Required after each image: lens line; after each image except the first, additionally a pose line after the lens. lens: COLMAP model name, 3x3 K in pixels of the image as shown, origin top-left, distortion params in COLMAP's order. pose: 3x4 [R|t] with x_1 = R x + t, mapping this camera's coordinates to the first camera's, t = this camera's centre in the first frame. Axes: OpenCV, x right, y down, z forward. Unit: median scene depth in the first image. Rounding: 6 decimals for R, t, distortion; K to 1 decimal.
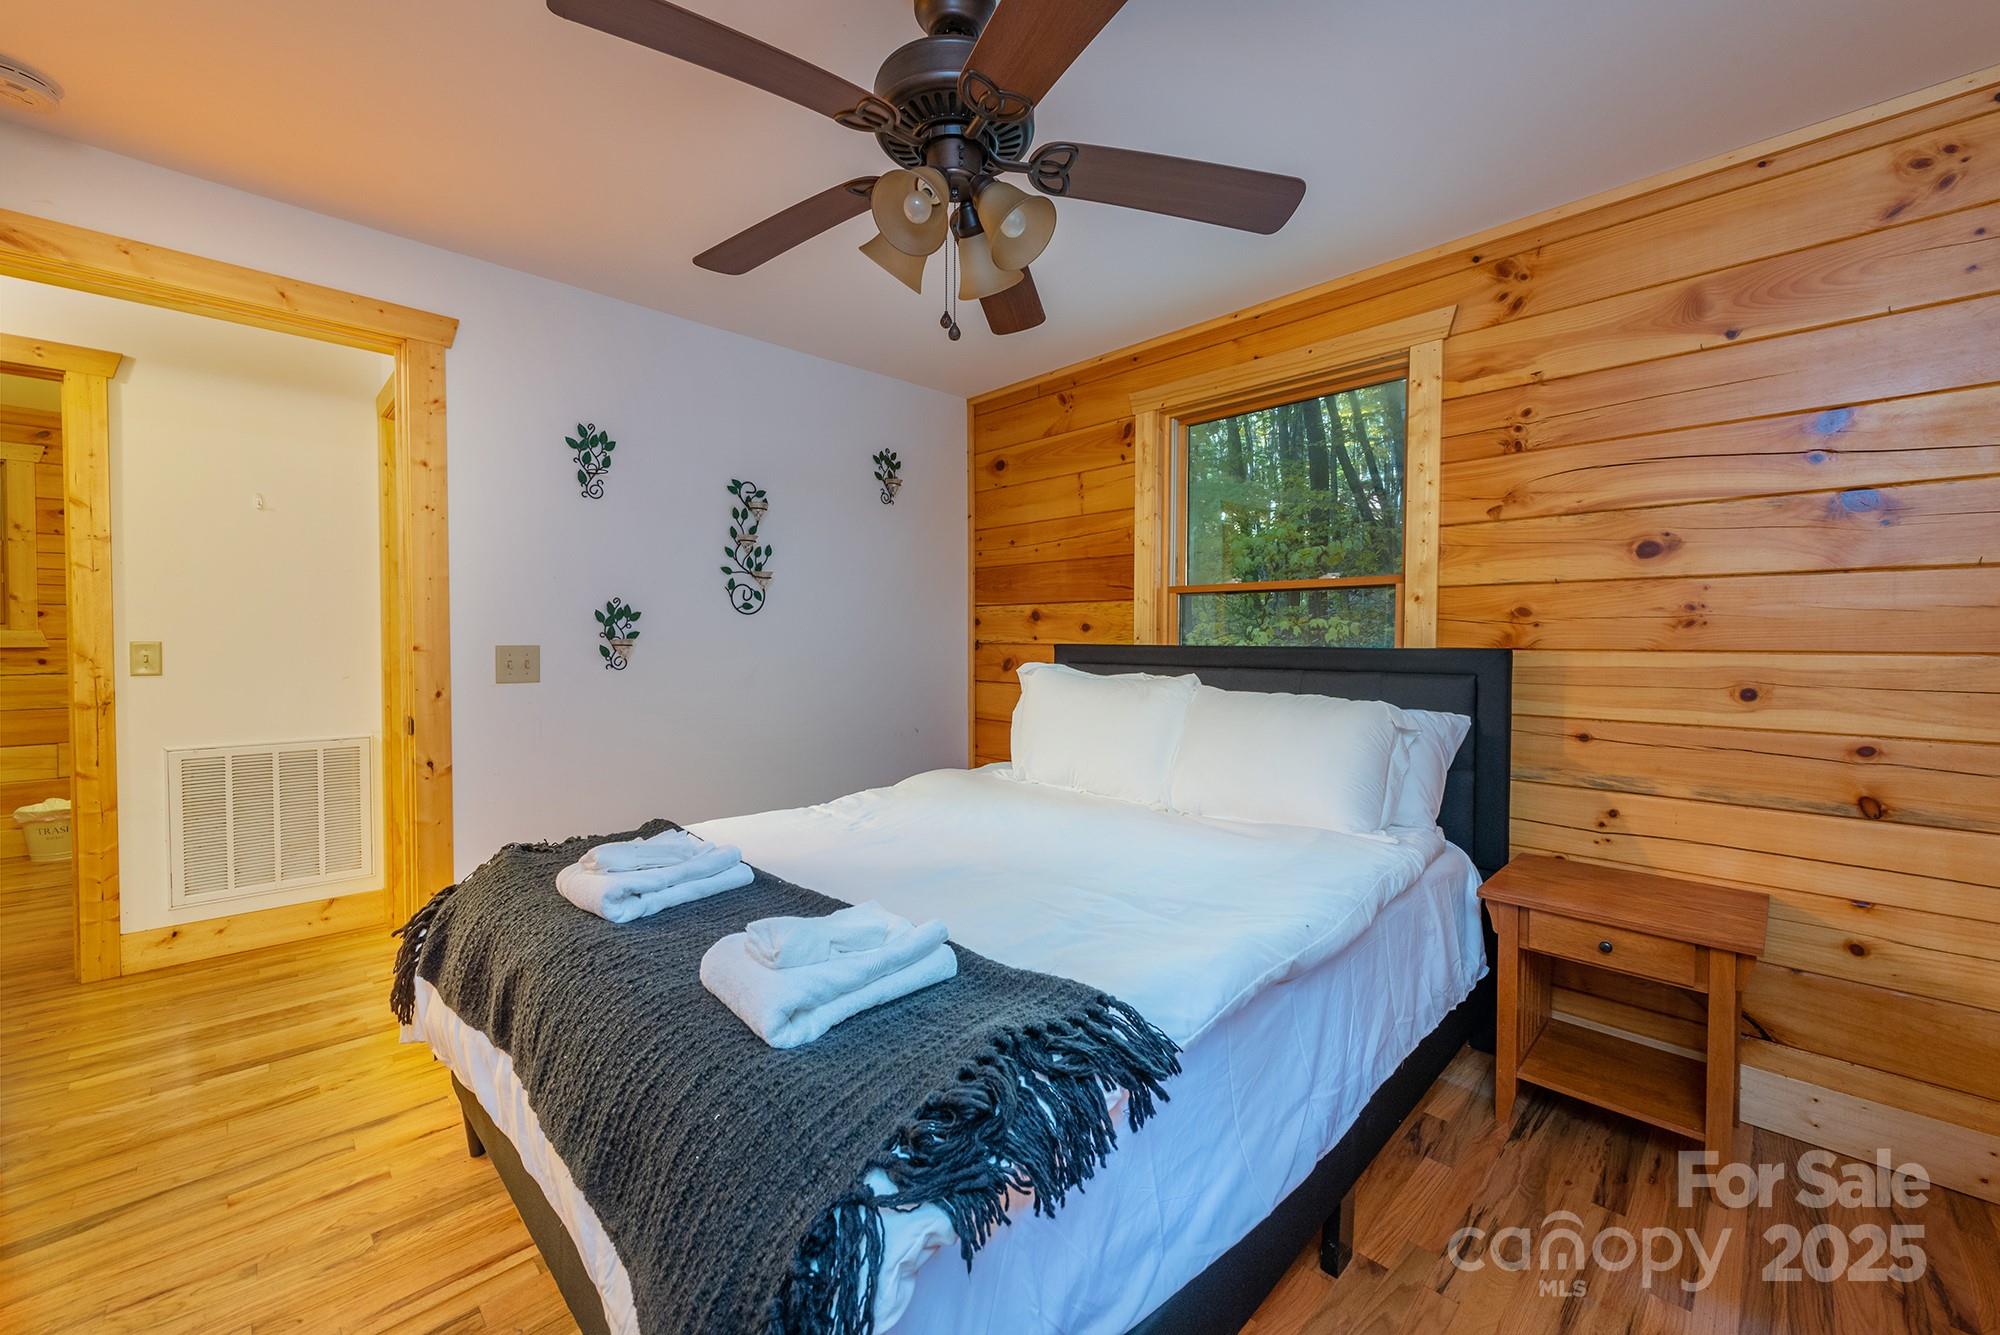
lens RADIAL K [[774.7, 0, 996.1], [0, 774.7, 666.1], [0, 0, 1]] dist [0.014218, -0.005064]
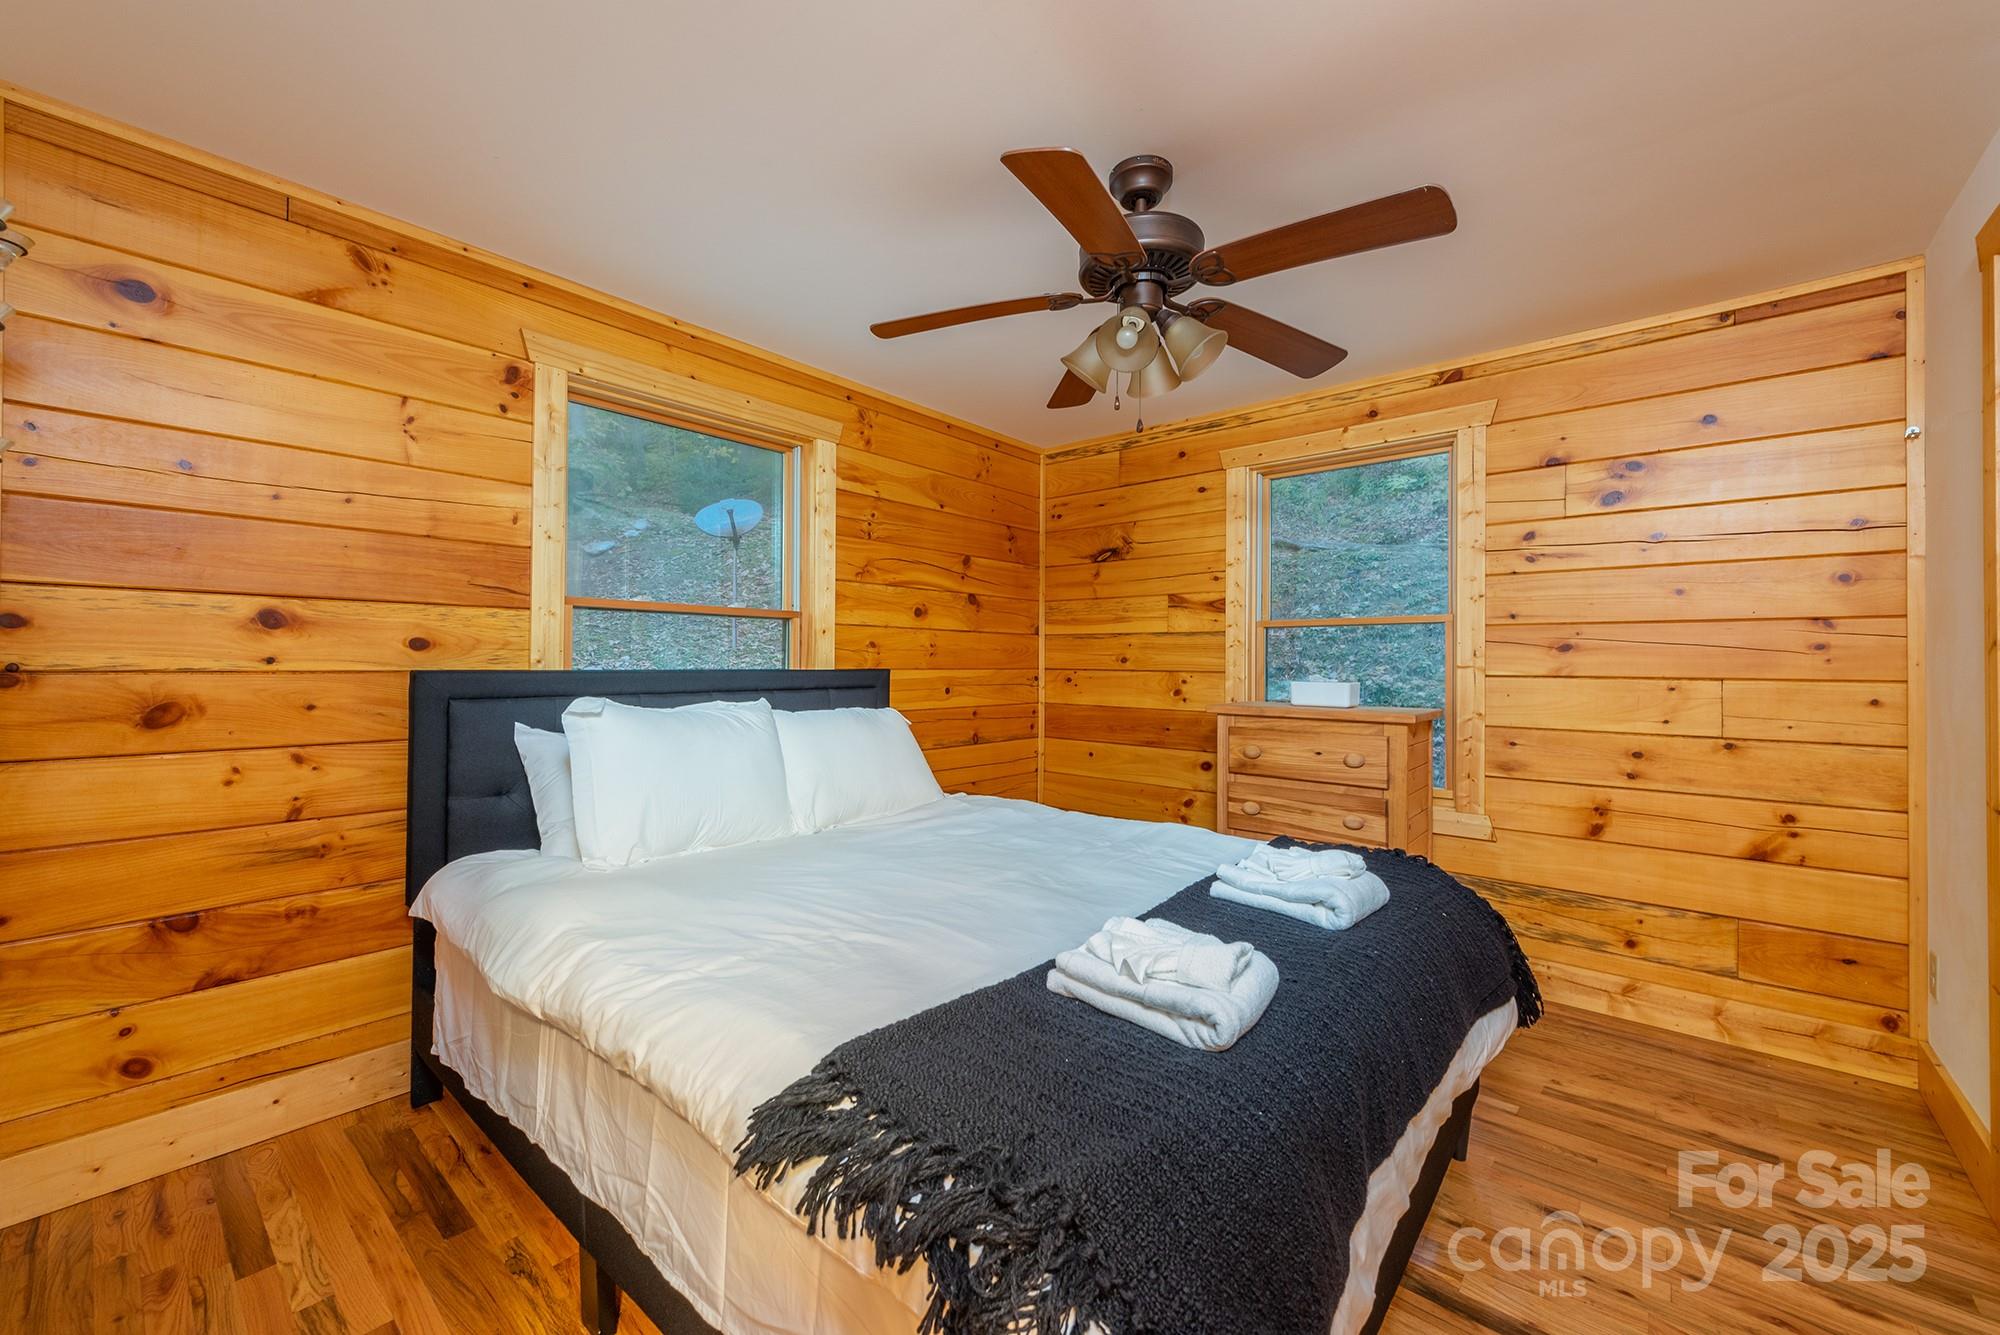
lens RADIAL K [[774.7, 0, 998.8], [0, 774.7, 661.6], [0, 0, 1]] dist [0.014218, -0.005064]
pose [[-0.086136, -0.001037, 0.996283, -0.807612], [0.031821, 0.999486, 0.003791, -0.033098], [-0.995775, 0.032029, -0.086059, 0.839657]]
